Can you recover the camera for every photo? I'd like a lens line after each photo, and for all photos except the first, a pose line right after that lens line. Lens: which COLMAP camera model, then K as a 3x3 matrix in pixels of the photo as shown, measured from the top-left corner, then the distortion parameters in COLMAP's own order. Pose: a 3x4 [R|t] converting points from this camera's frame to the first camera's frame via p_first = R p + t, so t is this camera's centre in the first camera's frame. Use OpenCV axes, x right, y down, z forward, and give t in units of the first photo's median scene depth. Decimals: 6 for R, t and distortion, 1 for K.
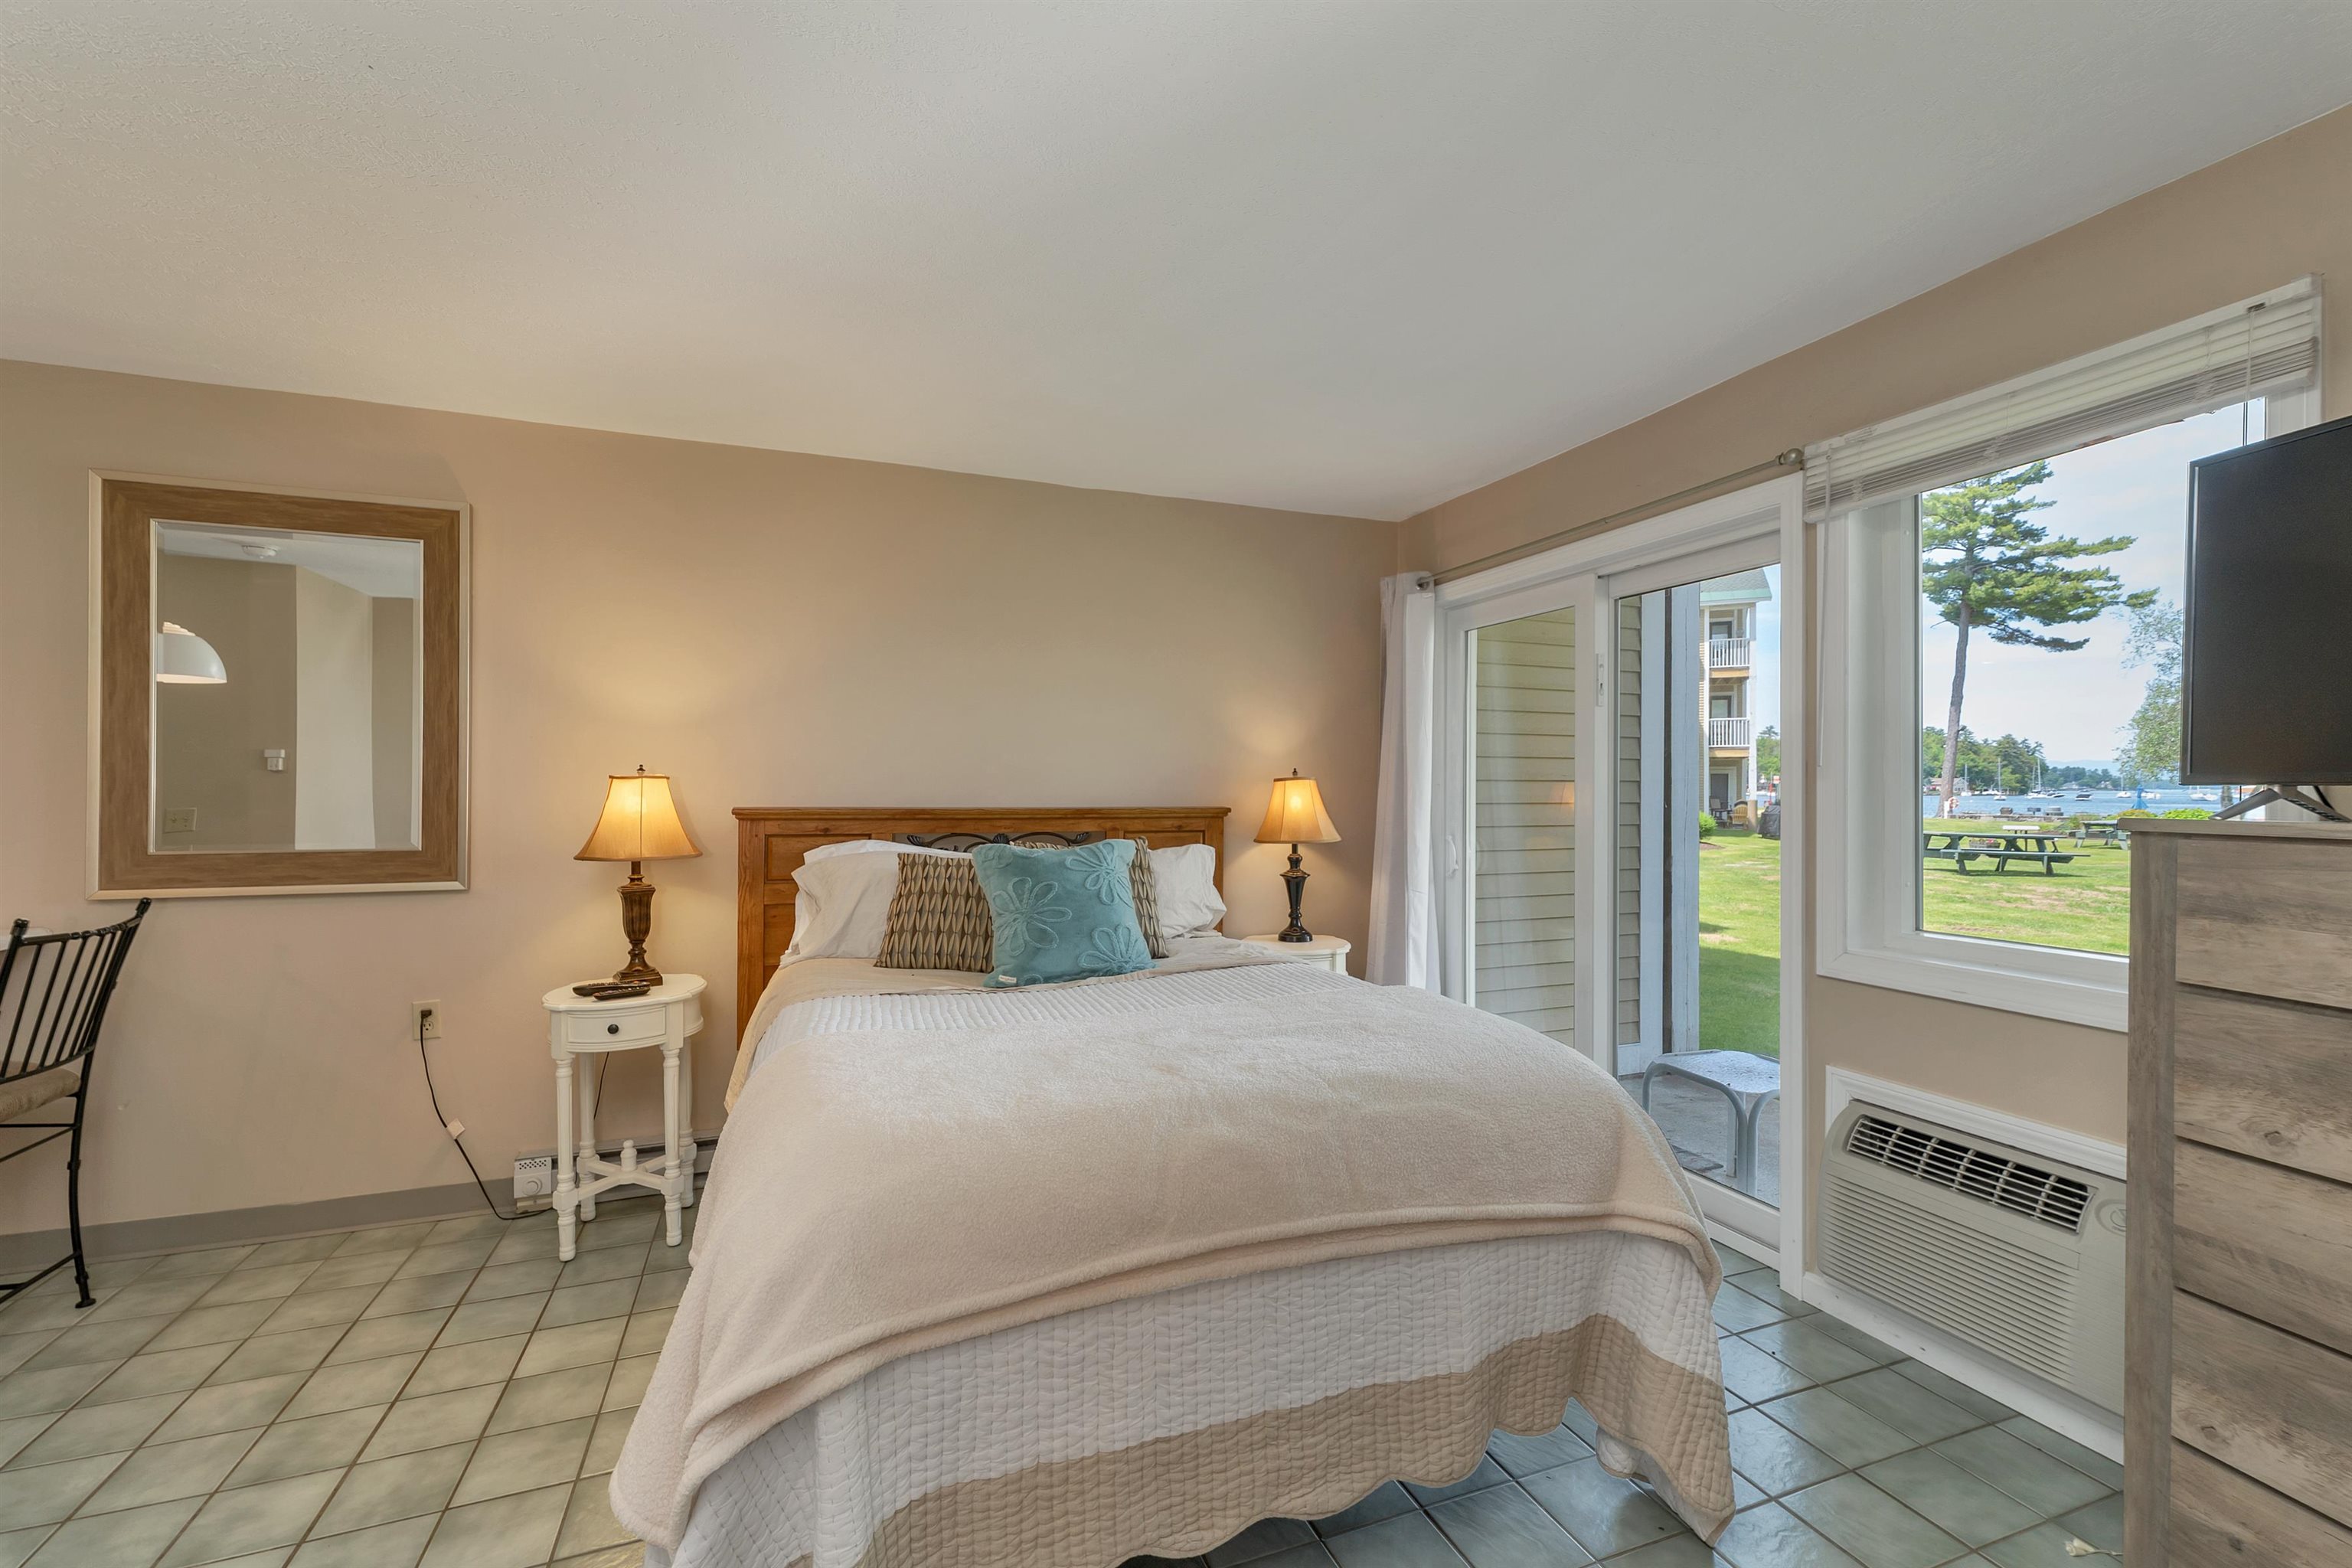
lens RADIAL K [[976.0, 0, 1162.9], [0, 976.0, 782.9], [0, 0, 1]] dist [0.001586, -0.000431]
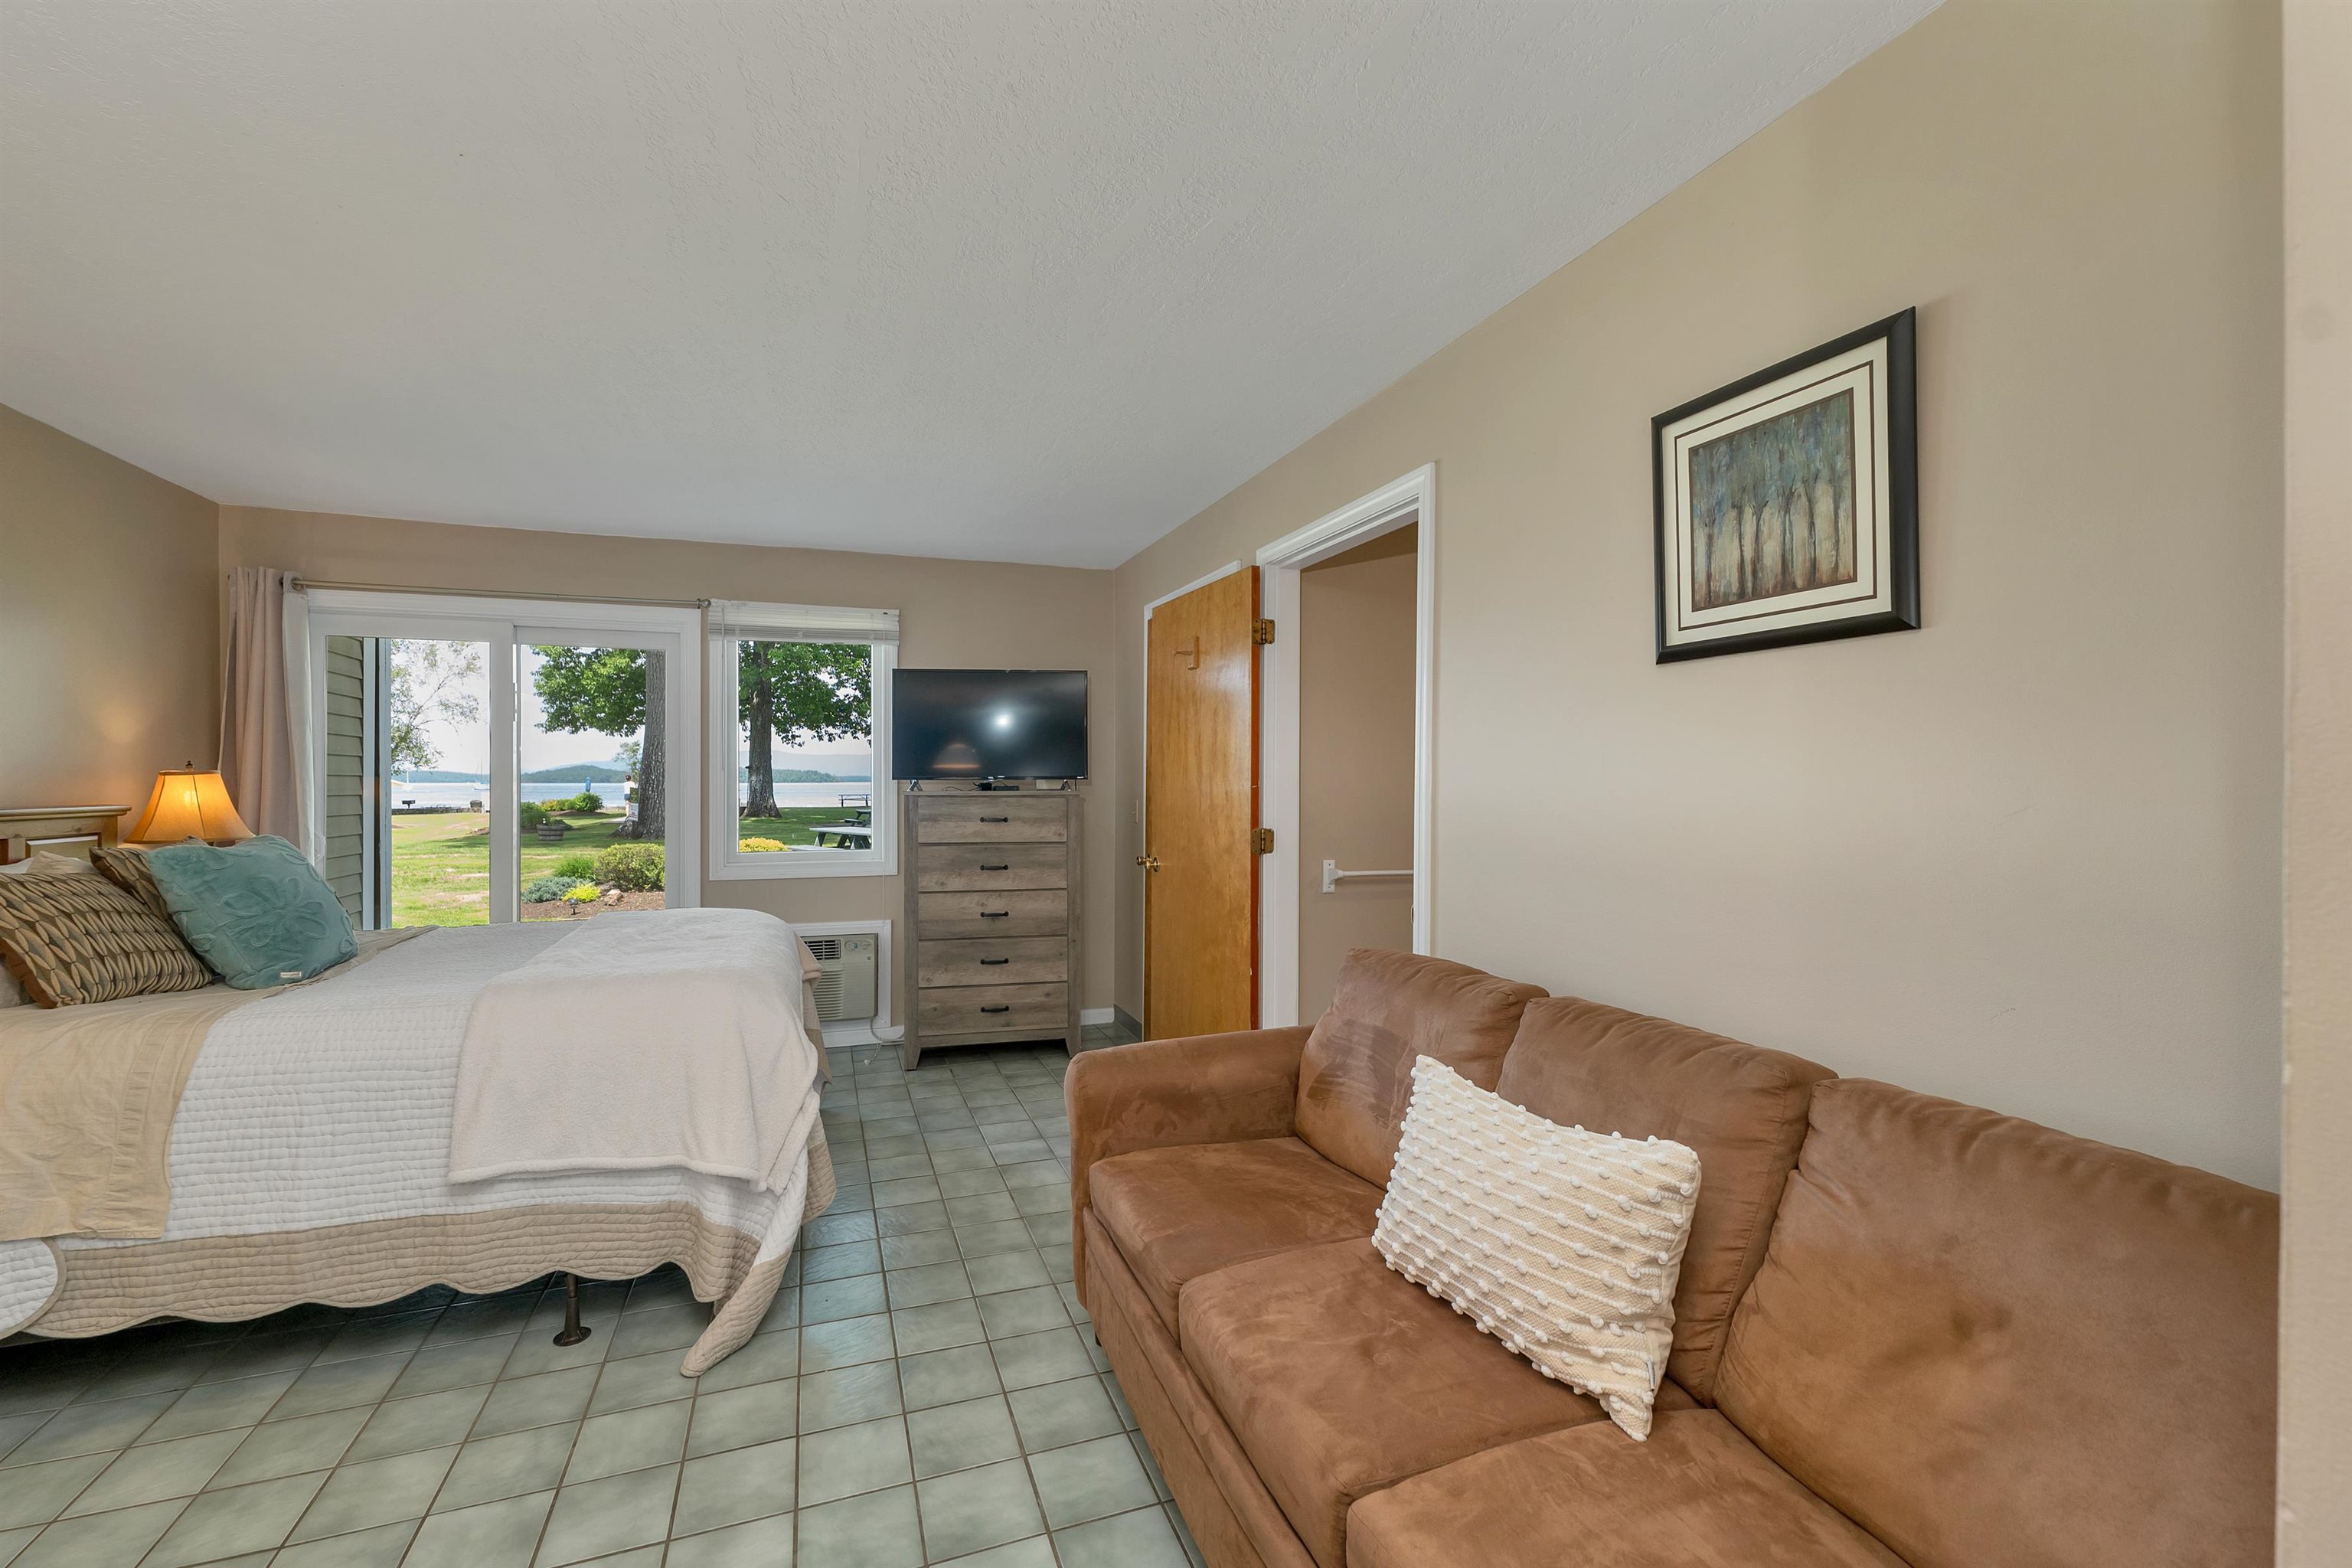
lens RADIAL K [[976.0, 0, 1153.8], [0, 976.0, 783.6], [0, 0, 1]] dist [0.001586, -0.000431]
pose [[0.024589, -0.003414, 0.999692, -1.097482], [-0.003953, 0.999986, 0.003512, -0.001161], [-0.999690, -0.004038, 0.024575, 0.086603]]
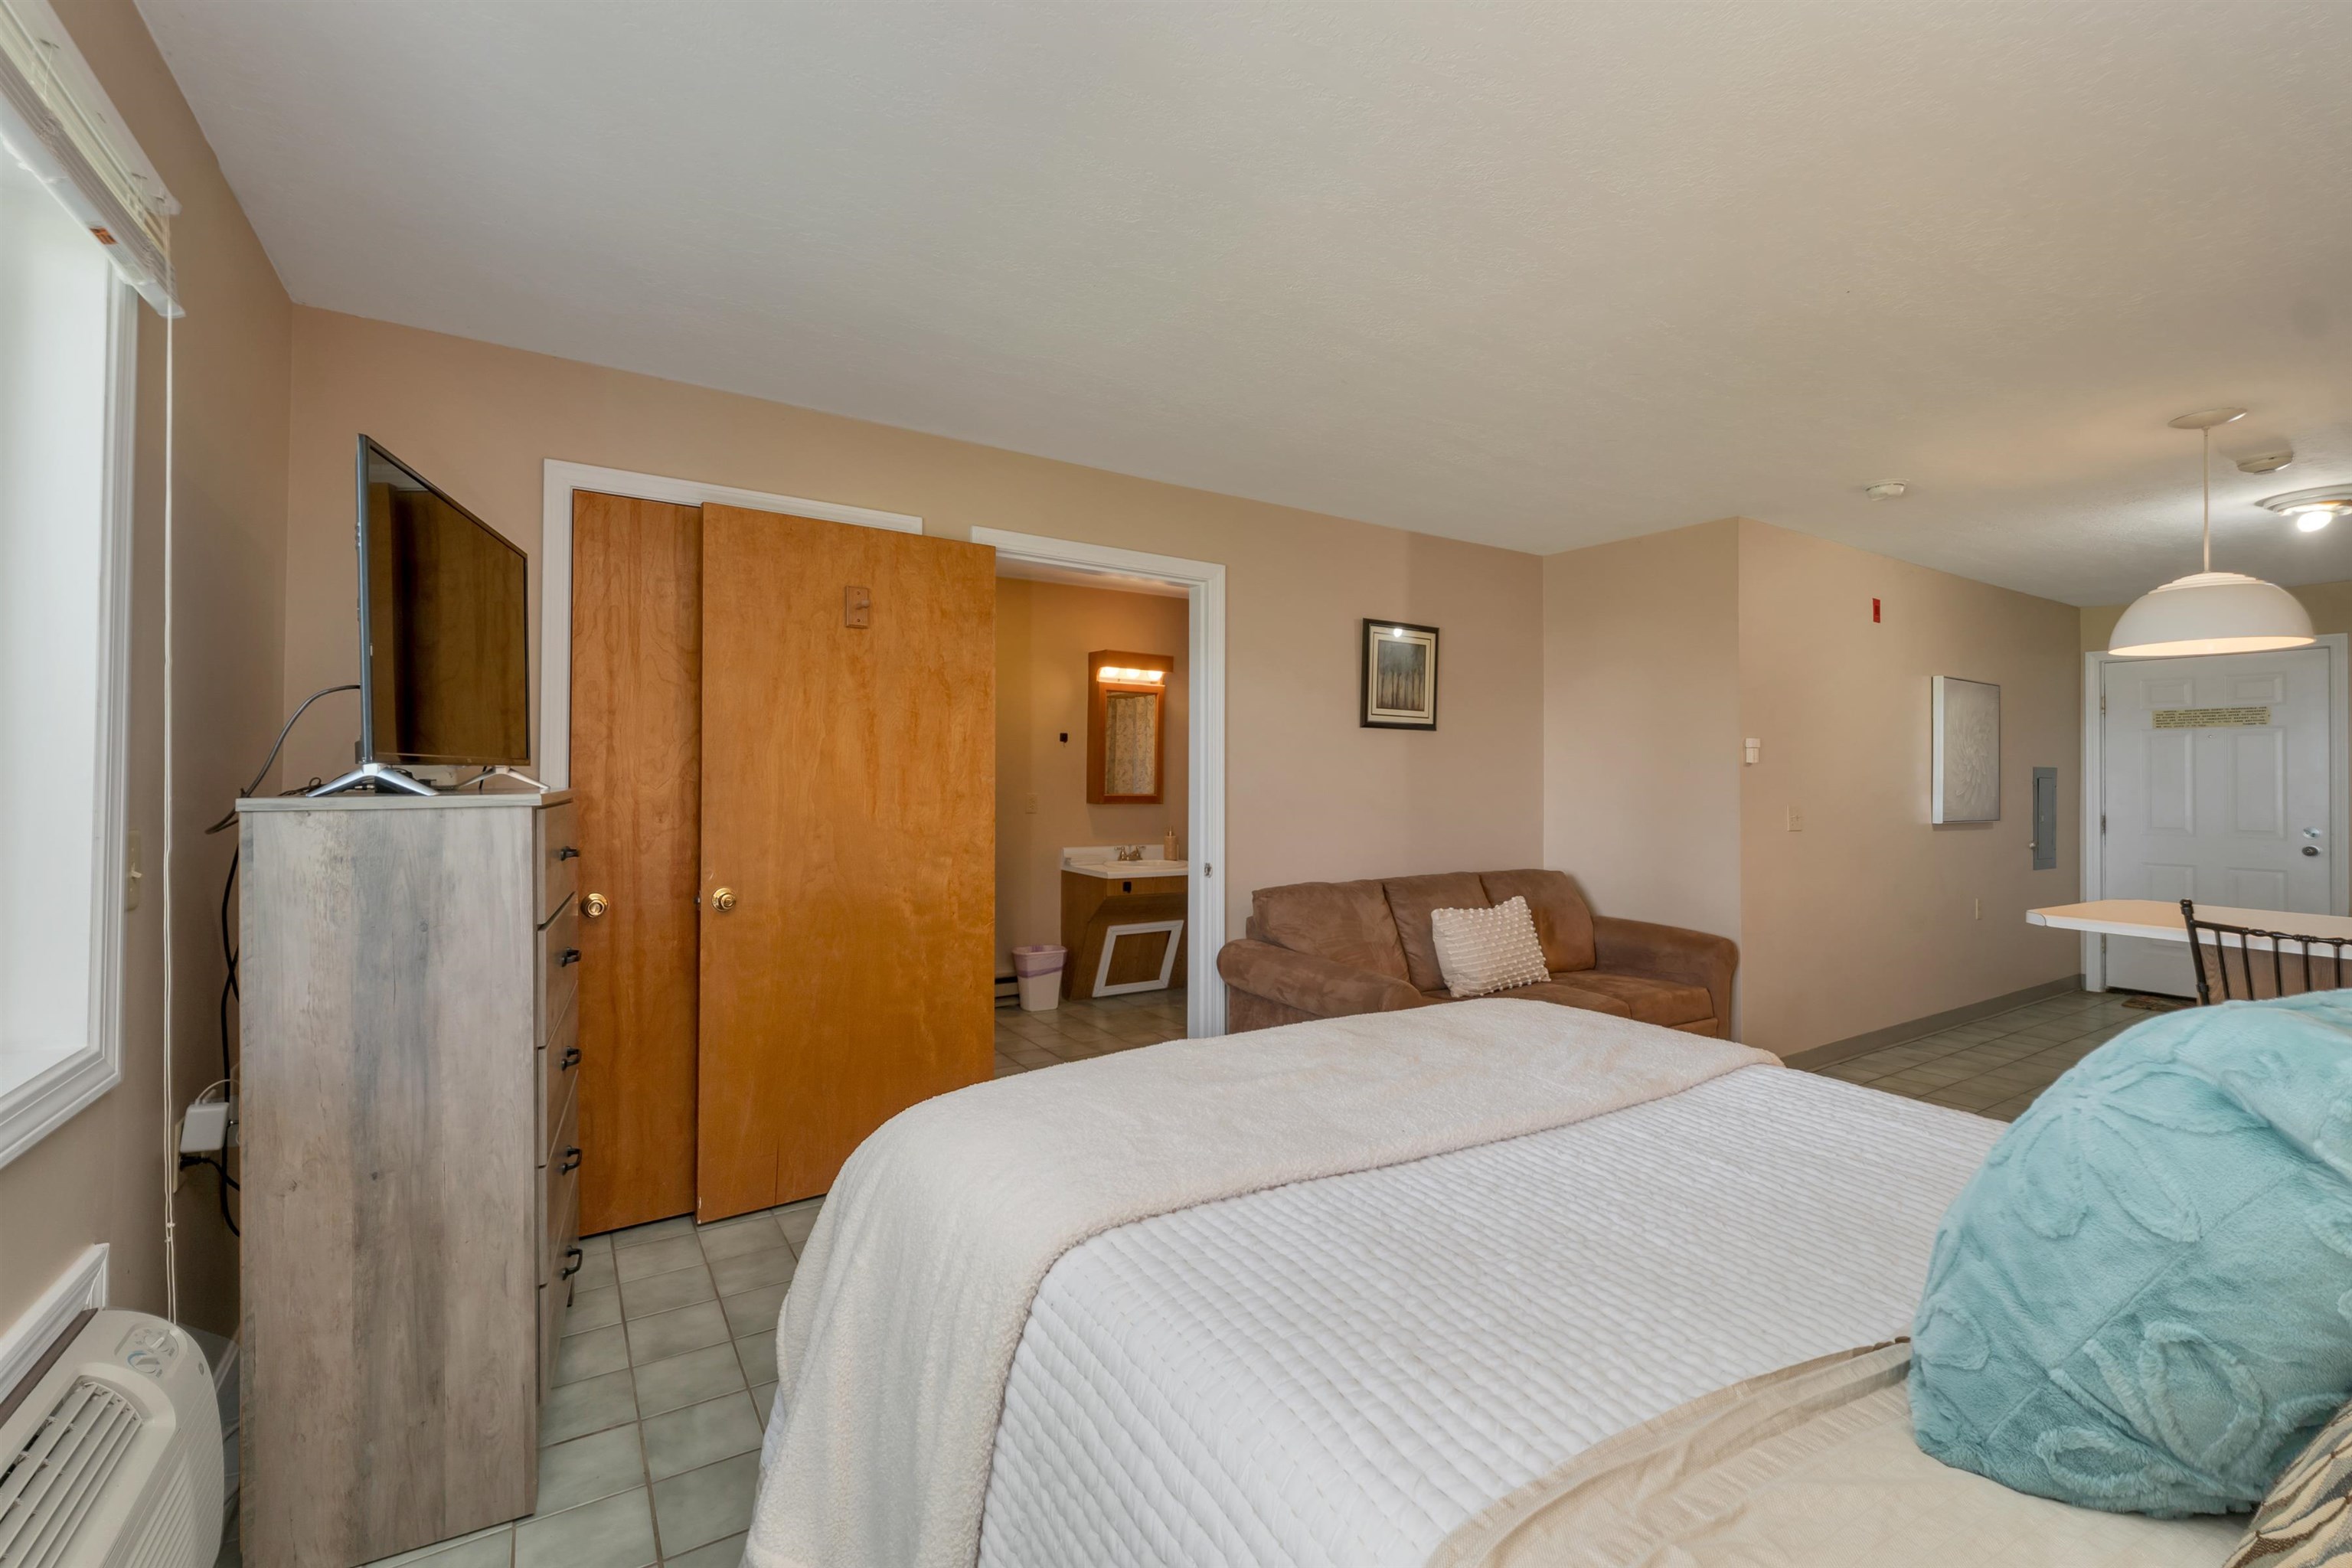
lens RADIAL K [[976.0, 0, 1144.2], [0, 976.0, 761.4], [0, 0, 1]] dist [0.001586, -0.000431]
pose [[-0.982180, -0.014043, -0.187419, 0.280292], [-0.010381, 0.999736, -0.020504, 0.004830], [0.187657, -0.018193, -0.982066, 1.248642]]
